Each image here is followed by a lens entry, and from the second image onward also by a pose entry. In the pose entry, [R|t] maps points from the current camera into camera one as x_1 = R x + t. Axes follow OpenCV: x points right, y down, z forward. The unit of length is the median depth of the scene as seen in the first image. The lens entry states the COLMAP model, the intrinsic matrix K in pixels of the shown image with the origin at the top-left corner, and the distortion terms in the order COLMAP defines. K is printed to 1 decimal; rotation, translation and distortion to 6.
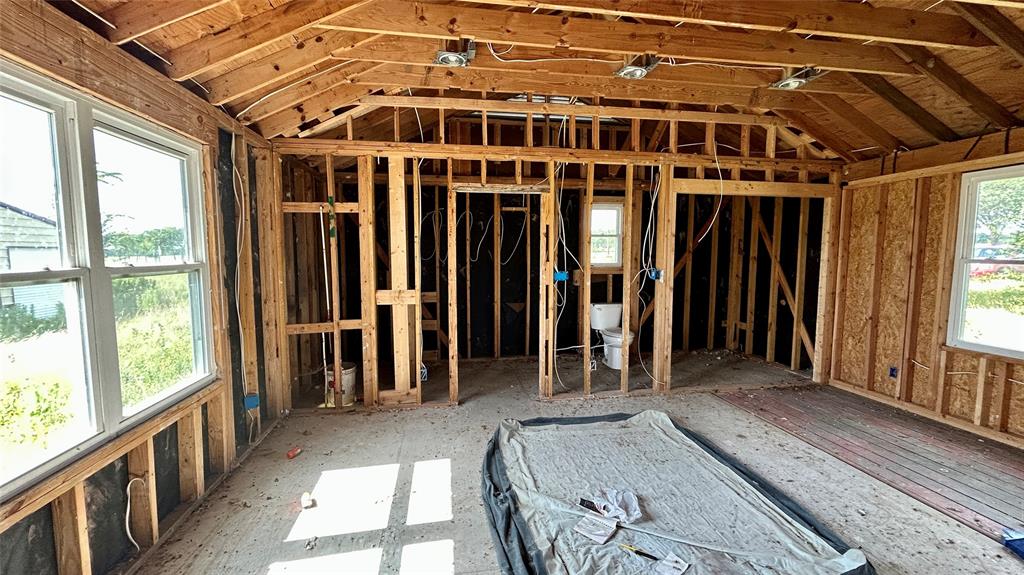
lens RADIAL K [[413.3, 0, 516.7], [0, 413.3, 285.3], [0, 0, 1]] dist [-0.002367, 0.001481]
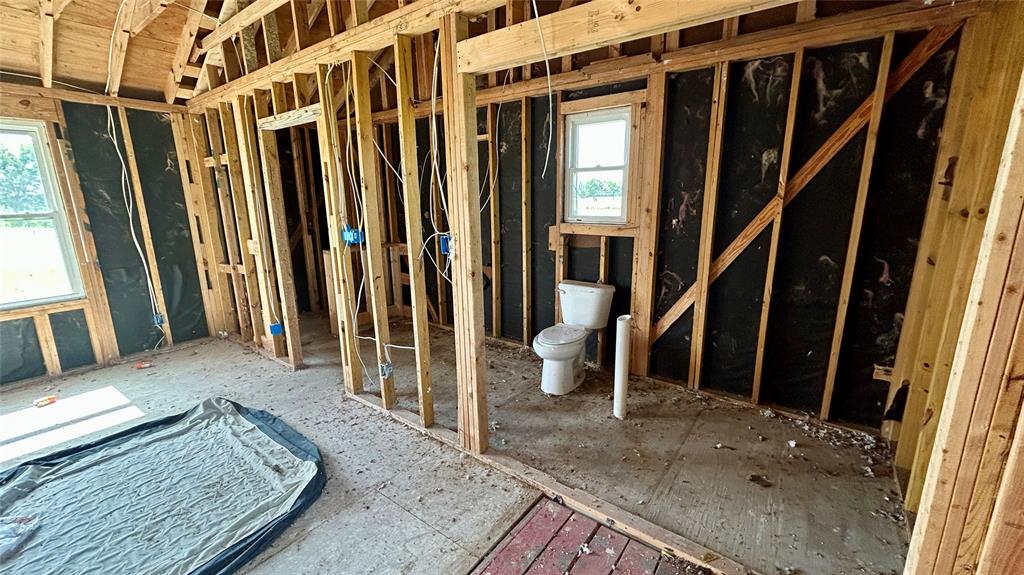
lens RADIAL K [[413.3, 0, 507.2], [0, 413.3, 285.8], [0, 0, 1]] dist [-0.002367, 0.001481]
pose [[0.692806, 0.149777, -0.705399, 0.821283], [-0.044354, 0.985191, 0.165622, -0.070507], [0.719759, -0.083456, 0.689189, 0.717311]]
